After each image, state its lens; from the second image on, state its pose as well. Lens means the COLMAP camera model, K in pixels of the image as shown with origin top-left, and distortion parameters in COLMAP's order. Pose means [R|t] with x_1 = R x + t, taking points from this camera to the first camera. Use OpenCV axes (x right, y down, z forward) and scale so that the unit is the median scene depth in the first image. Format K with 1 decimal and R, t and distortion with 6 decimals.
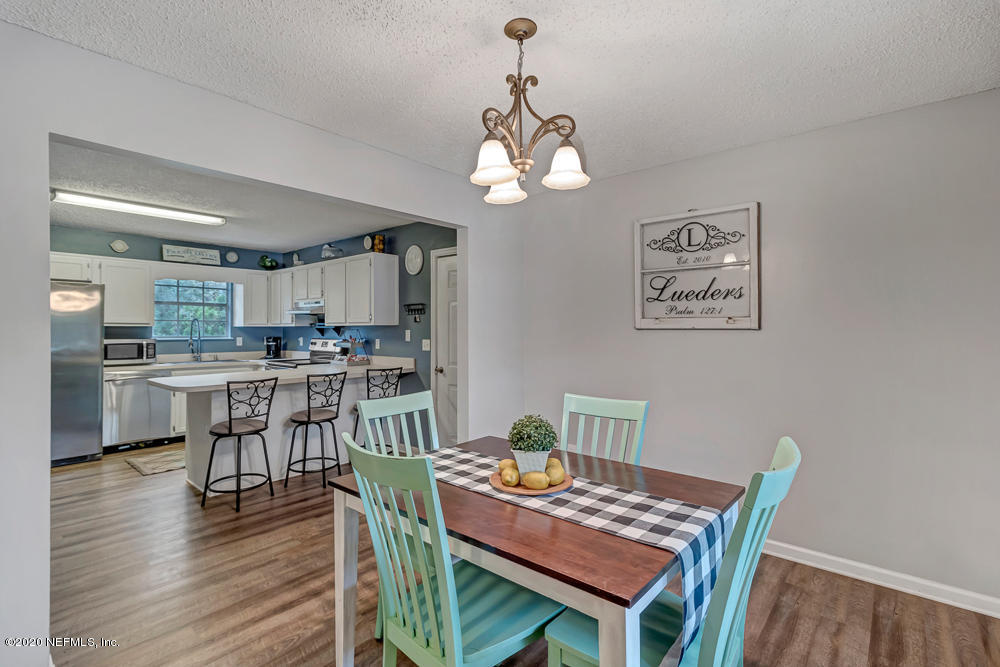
lens RADIAL K [[473.1, 0, 488.7], [0, 473.1, 327.7], [0, 0, 1]] dist [-0.001997, -0.000544]
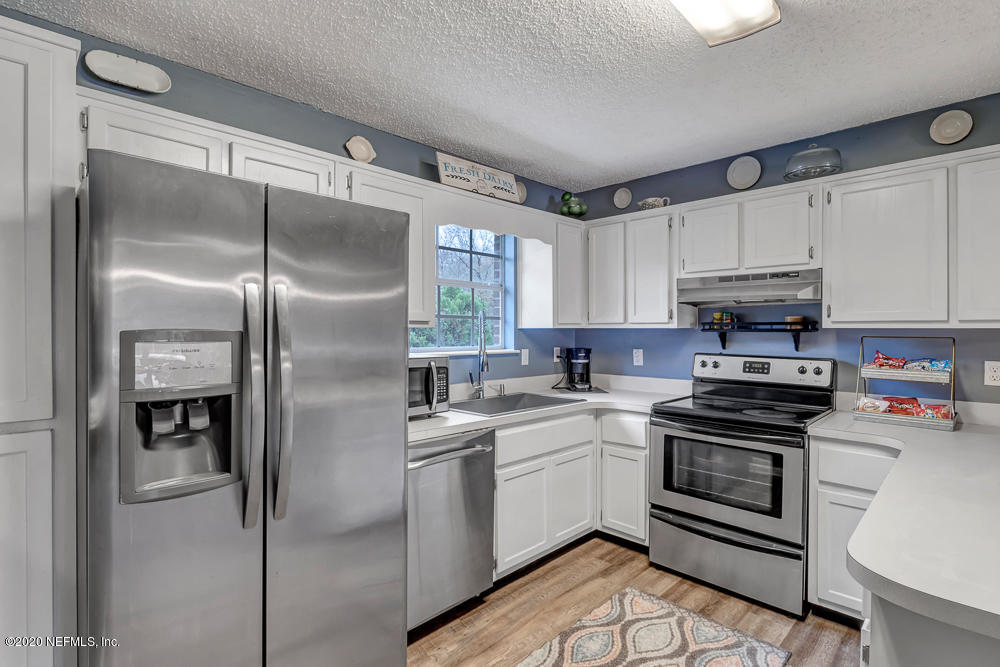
lens RADIAL K [[487.9, 0, 500.0], [0, 487.9, 333.5], [0, 0, 1]] dist [-0.001968, -0.000134]
pose [[0.998783, 0.005726, -0.048989, -1.093996], [-0.005452, 0.999969, 0.005731, 0.000857], [0.049020, -0.005457, 0.998783, 0.960722]]
